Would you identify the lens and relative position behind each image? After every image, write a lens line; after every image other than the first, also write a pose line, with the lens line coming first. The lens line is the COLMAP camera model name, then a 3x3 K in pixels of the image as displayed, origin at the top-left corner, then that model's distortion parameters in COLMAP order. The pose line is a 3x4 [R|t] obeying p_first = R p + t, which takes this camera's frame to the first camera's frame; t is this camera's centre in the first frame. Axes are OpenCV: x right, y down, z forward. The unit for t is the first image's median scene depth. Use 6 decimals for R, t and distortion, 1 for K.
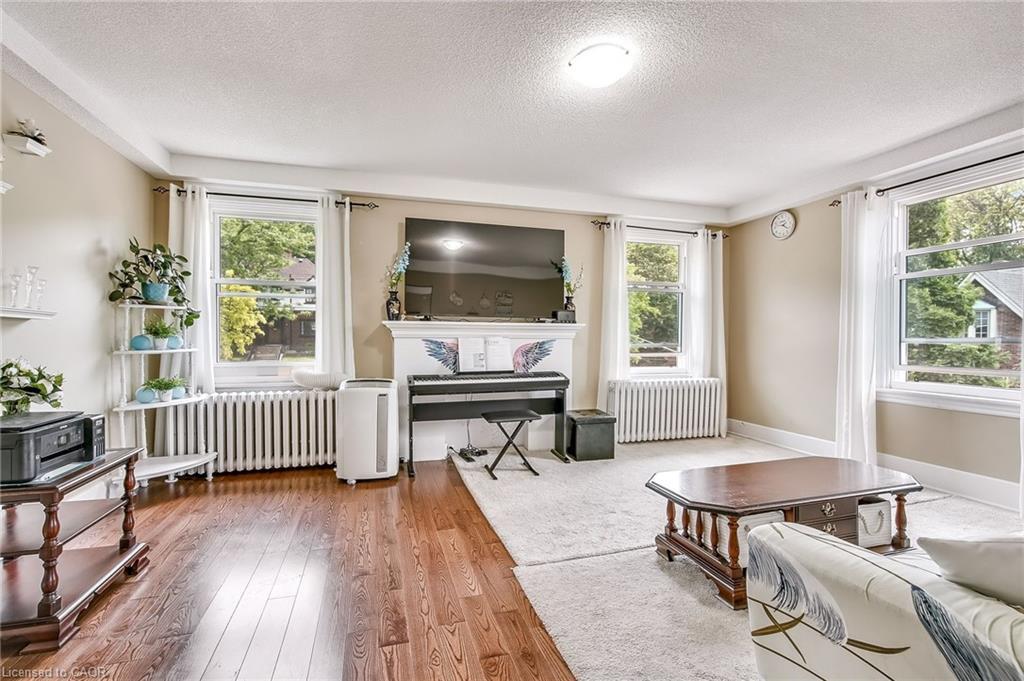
lens RADIAL K [[467.0, 0, 514.6], [0, 467.0, 346.9], [0, 0, 1]] dist [0.002301, -0.000048]
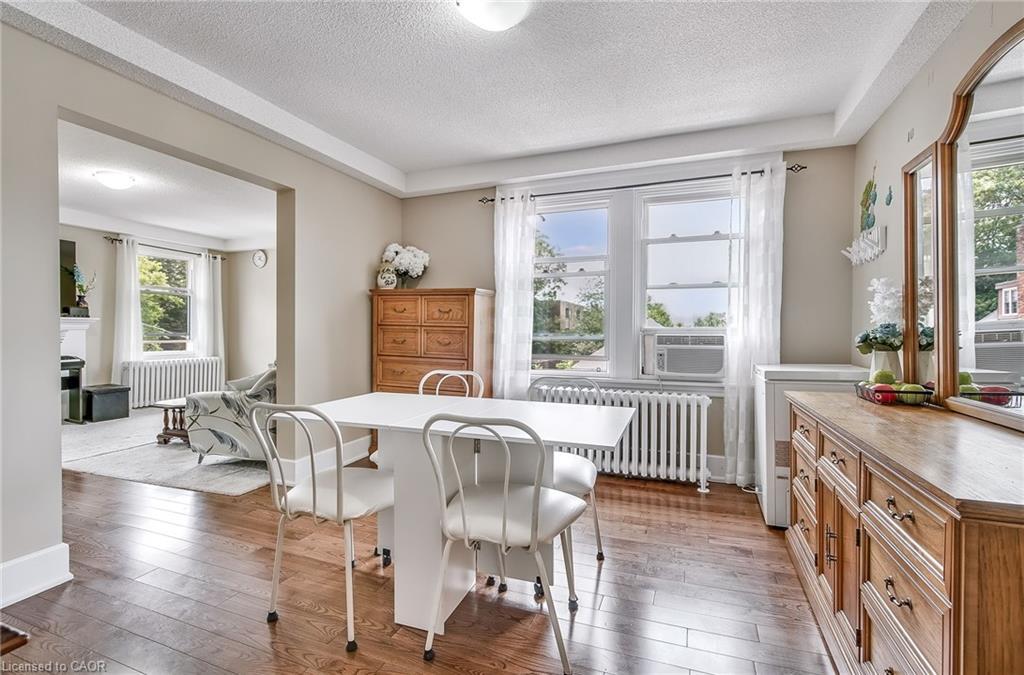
lens RADIAL K [[476.0, 0, 511.0], [0, 476.0, 337.2], [0, 0, 1]] dist [-0.000259, 0.002463]
pose [[0.630575, -0.010840, 0.776053, -0.148554], [0.009923, 0.999933, 0.005905, 0.006527], [-0.776065, 0.003978, 0.630640, -0.688936]]
